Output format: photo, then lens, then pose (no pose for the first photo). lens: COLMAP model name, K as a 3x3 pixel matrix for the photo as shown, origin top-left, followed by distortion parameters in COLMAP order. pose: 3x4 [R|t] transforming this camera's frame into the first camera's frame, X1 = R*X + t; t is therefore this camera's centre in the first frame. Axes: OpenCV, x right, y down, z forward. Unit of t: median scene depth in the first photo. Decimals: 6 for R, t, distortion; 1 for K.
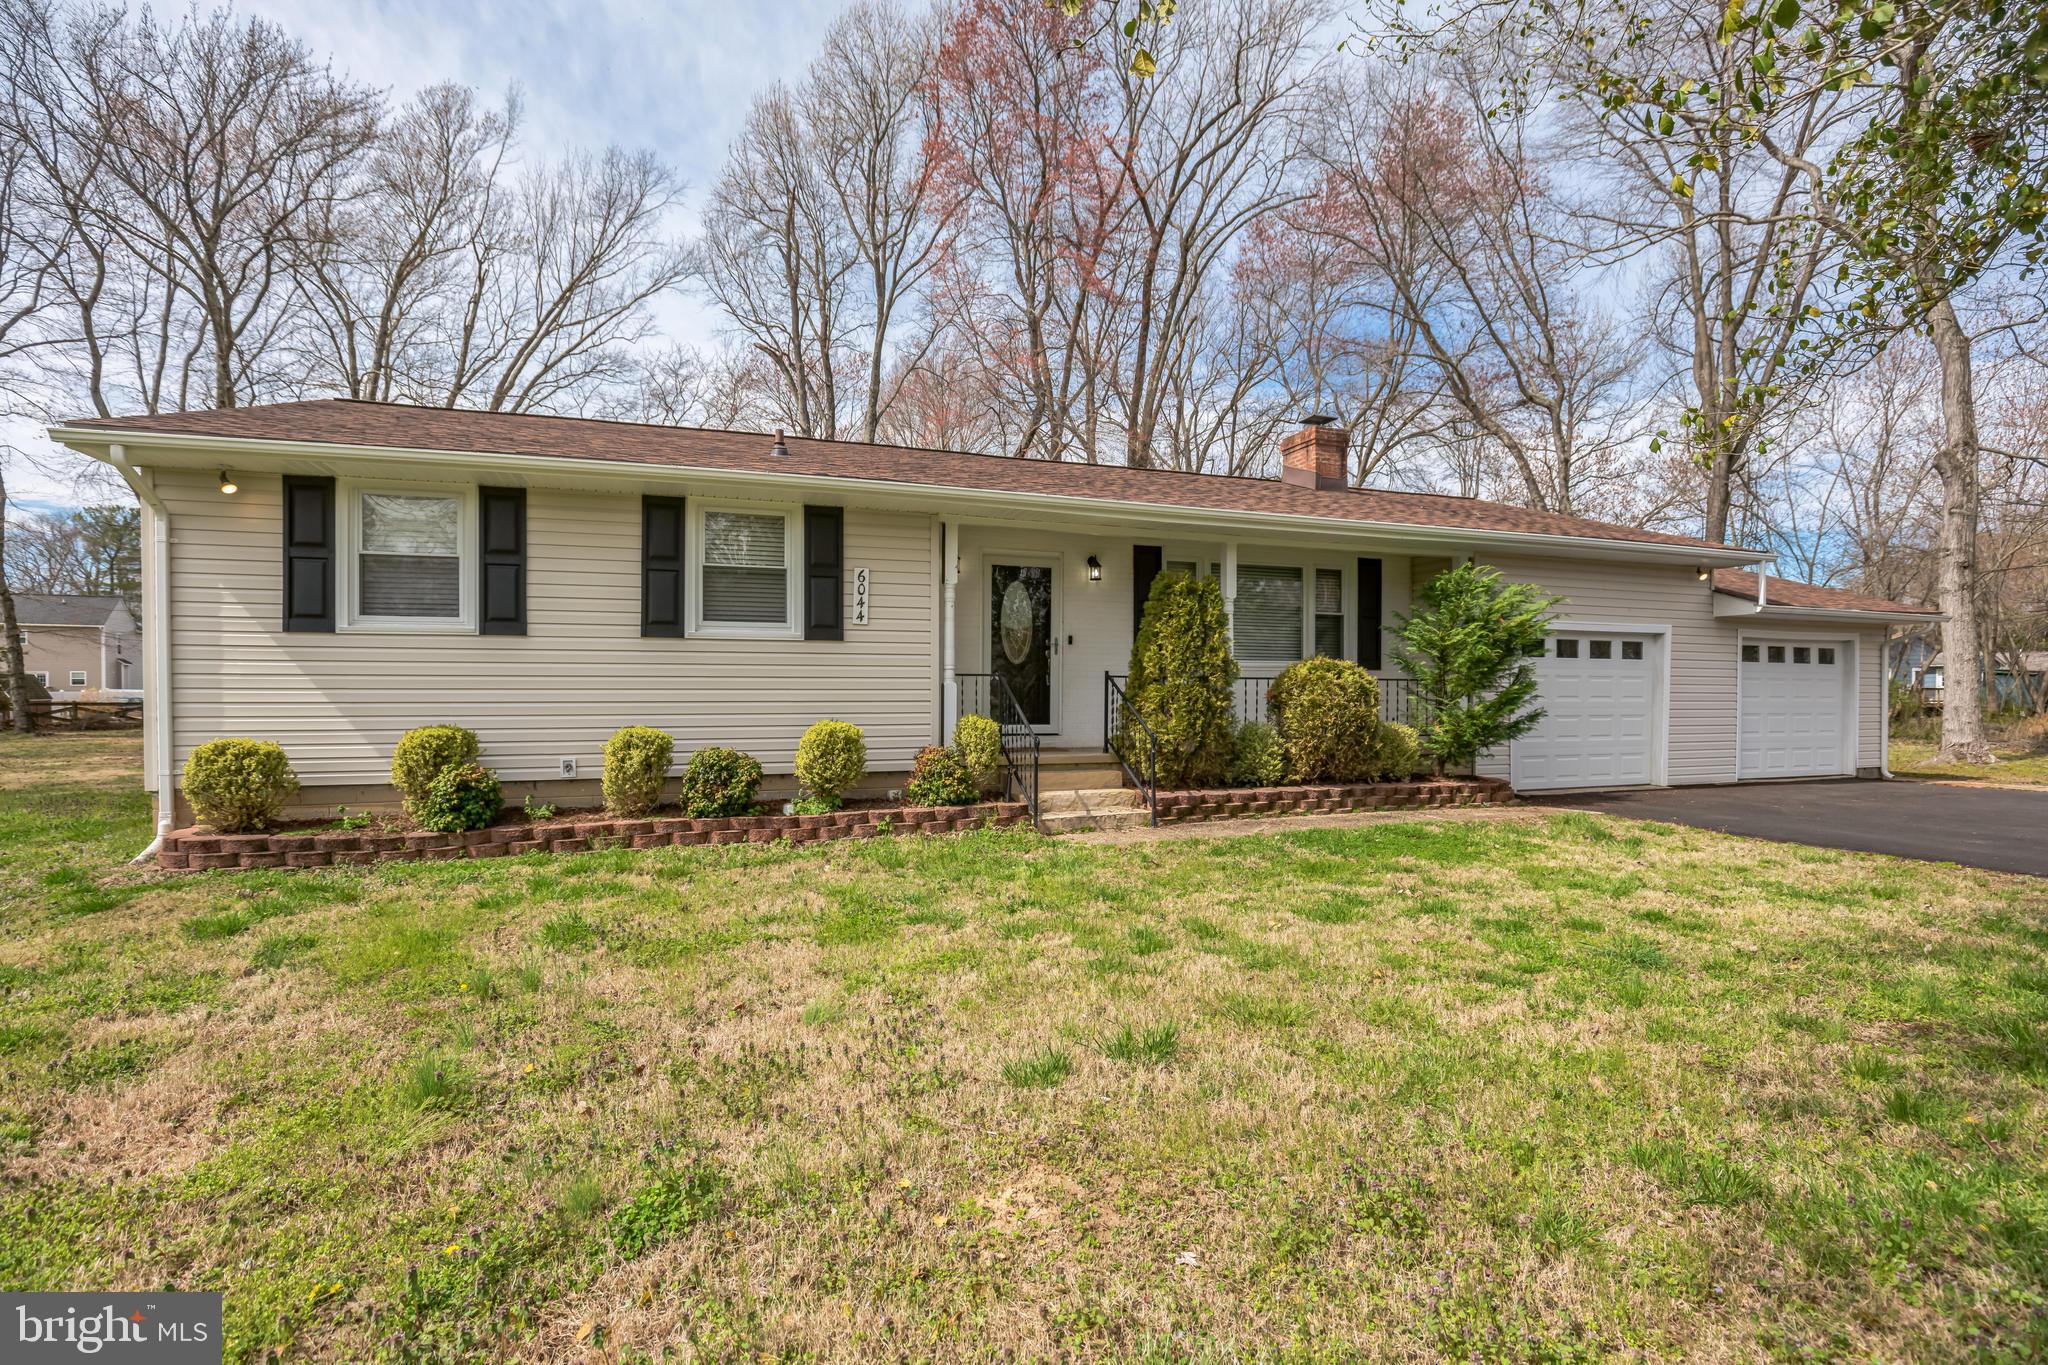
lens RADIAL K [[916.4, 0, 989.9], [0, 916.4, 684.3], [0, 0, 1]] dist [-0.000333, 0.000052]
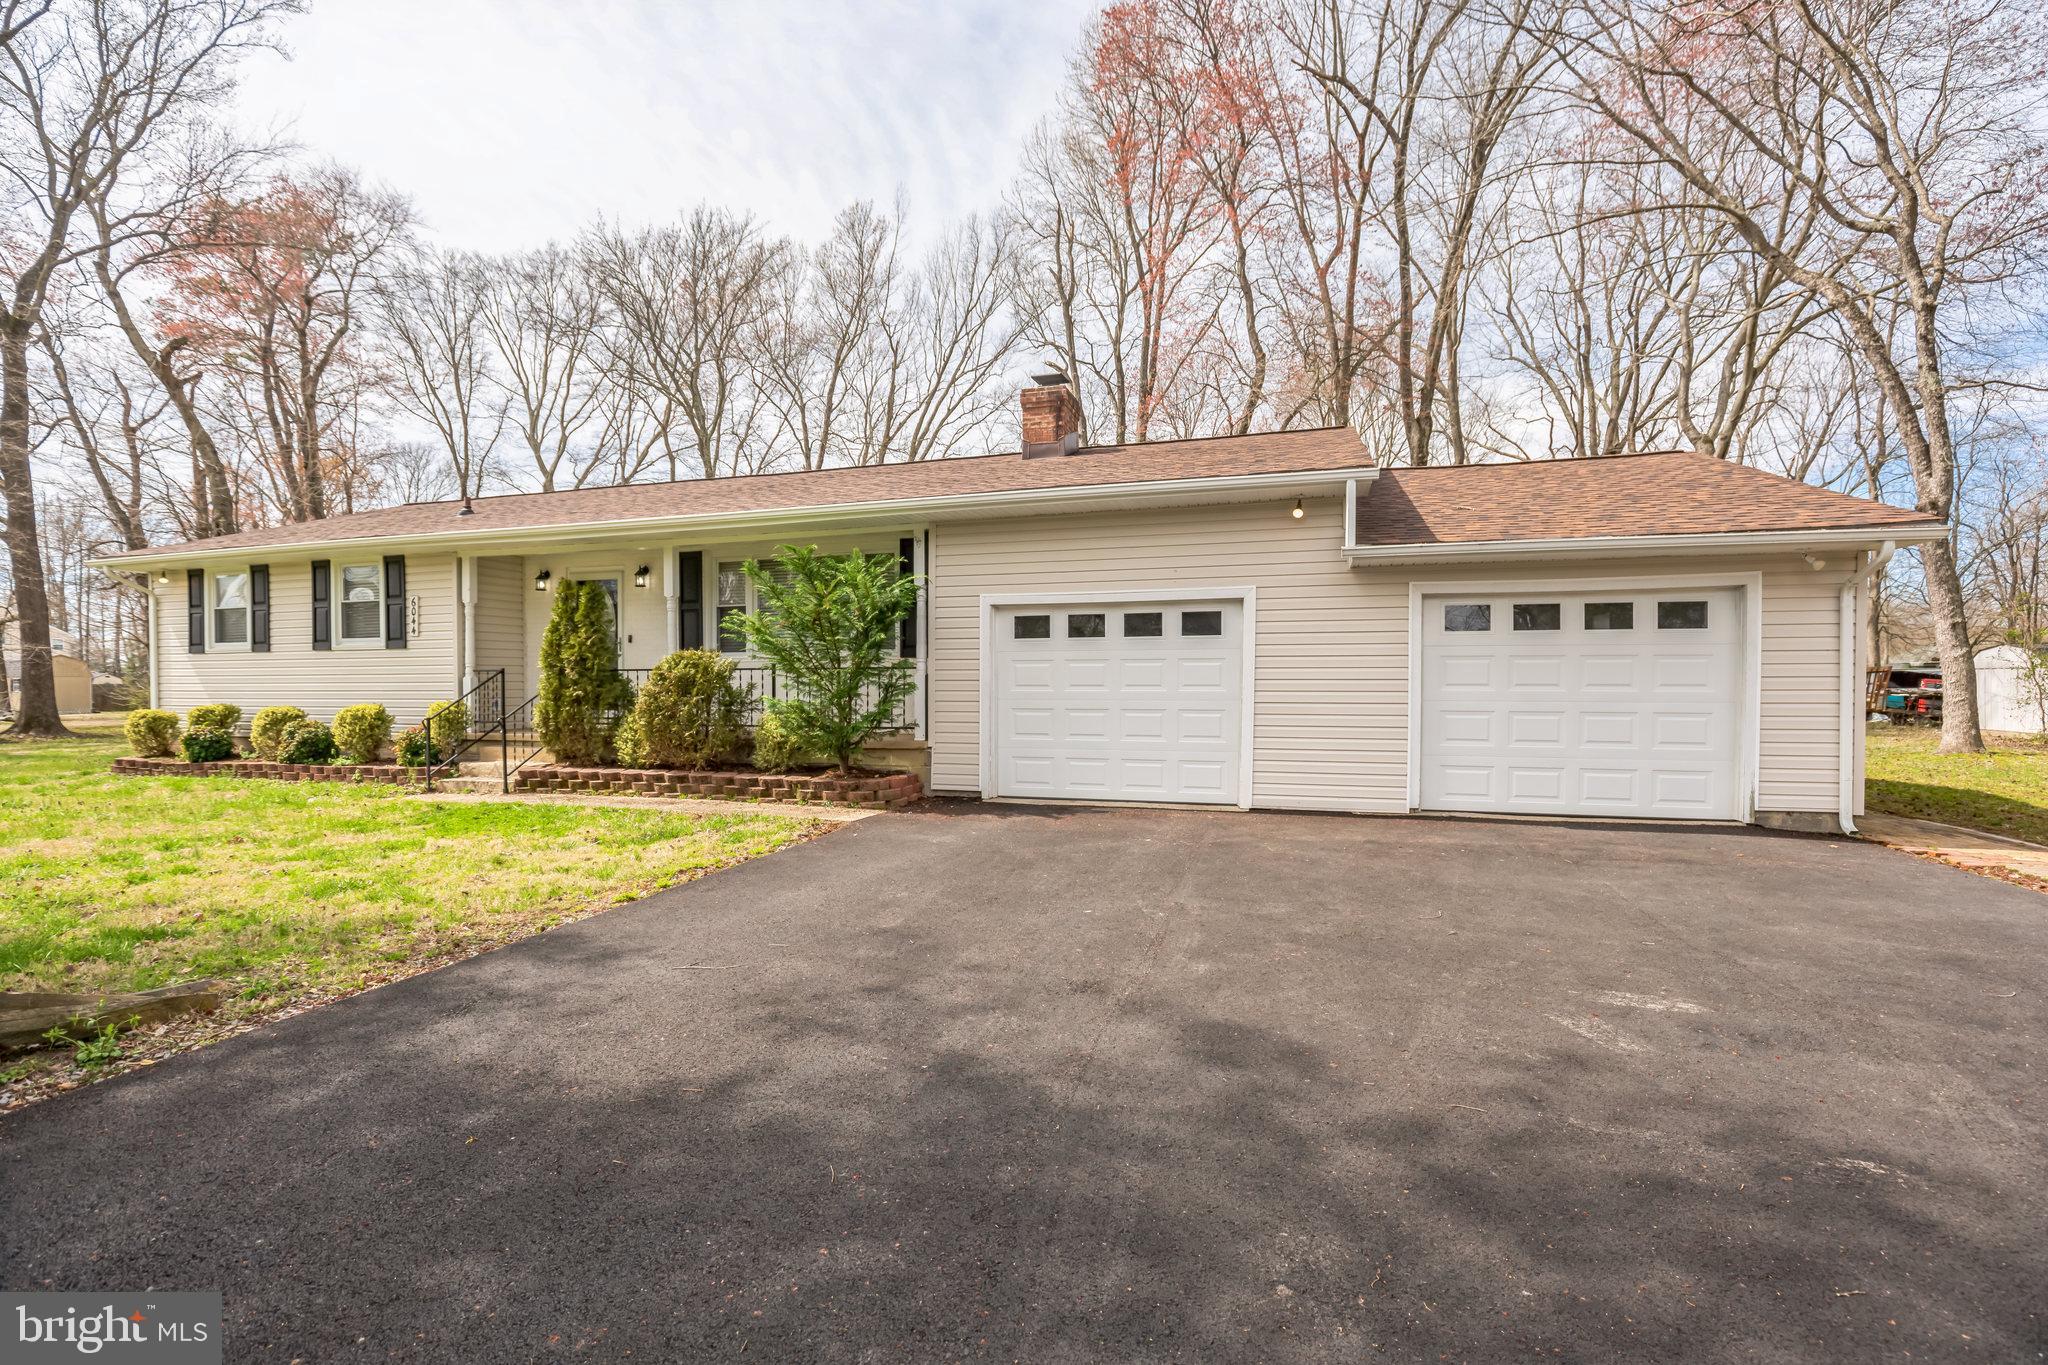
lens RADIAL K [[916.4, 0, 989.9], [0, 916.4, 684.3], [0, 0, 1]] dist [-0.000333, 0.000052]
pose [[0.797065, -0.004069, -0.603880, 1.177634], [0.009975, 0.999930, 0.006428, 0.007055], [0.603811, -0.011147, 0.797049, 0.345830]]
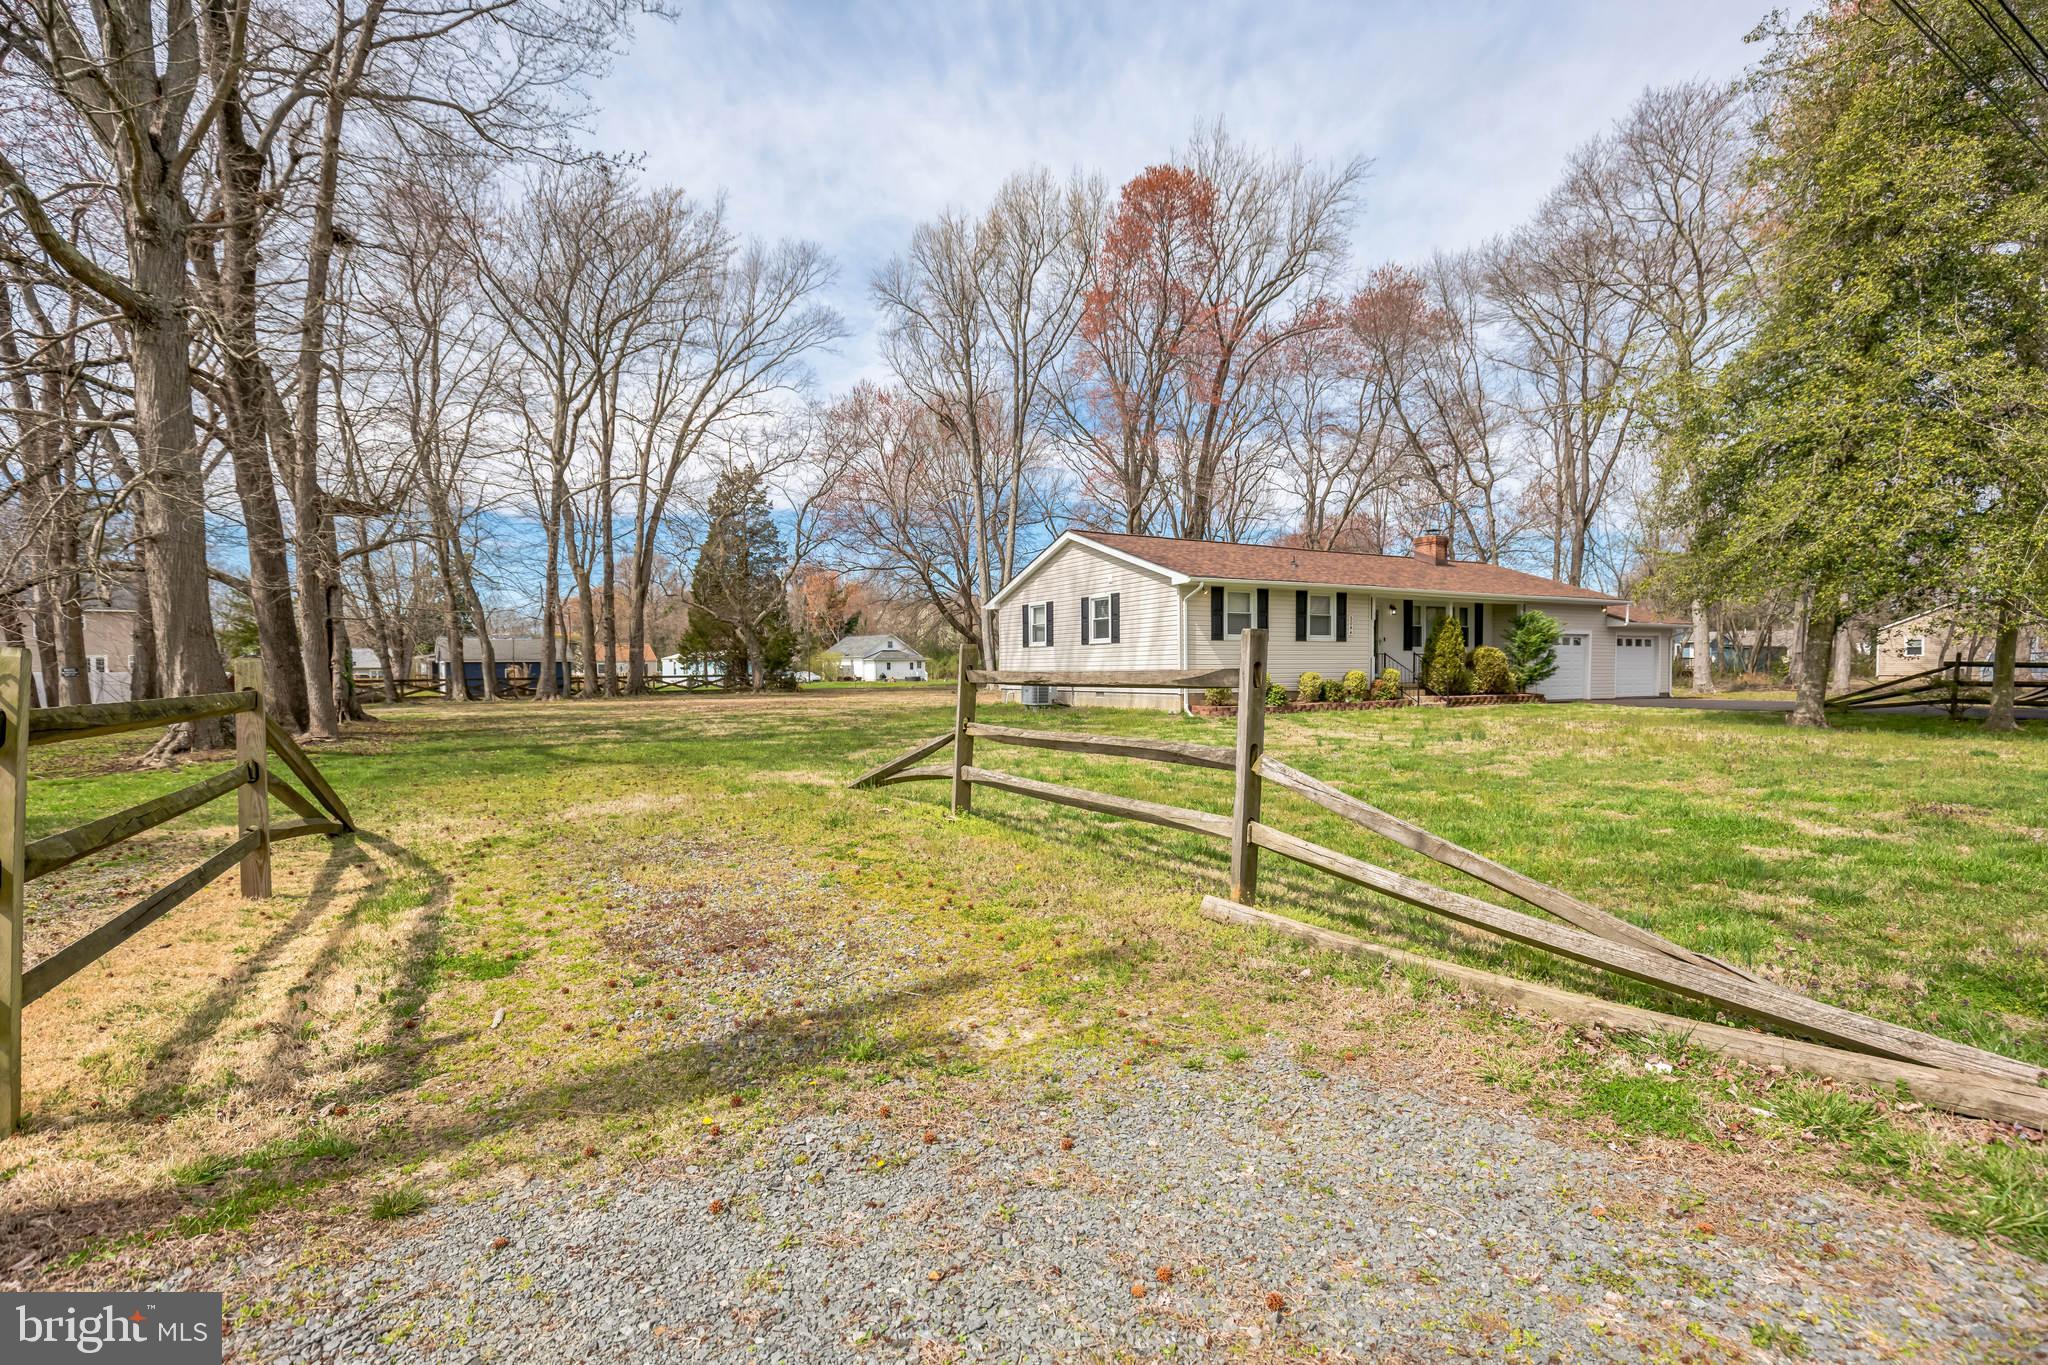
lens RADIAL K [[928.4, 0, 1024.0], [0, 928.4, 682.5], [0, 0, 1]] dist [0.015132, 0.000042]
pose [[0.983282, -0.012313, 0.181673, -1.346104], [0.009009, 0.999779, 0.019004, 0.010514], [-0.181866, -0.017050, 0.983175, -1.303149]]
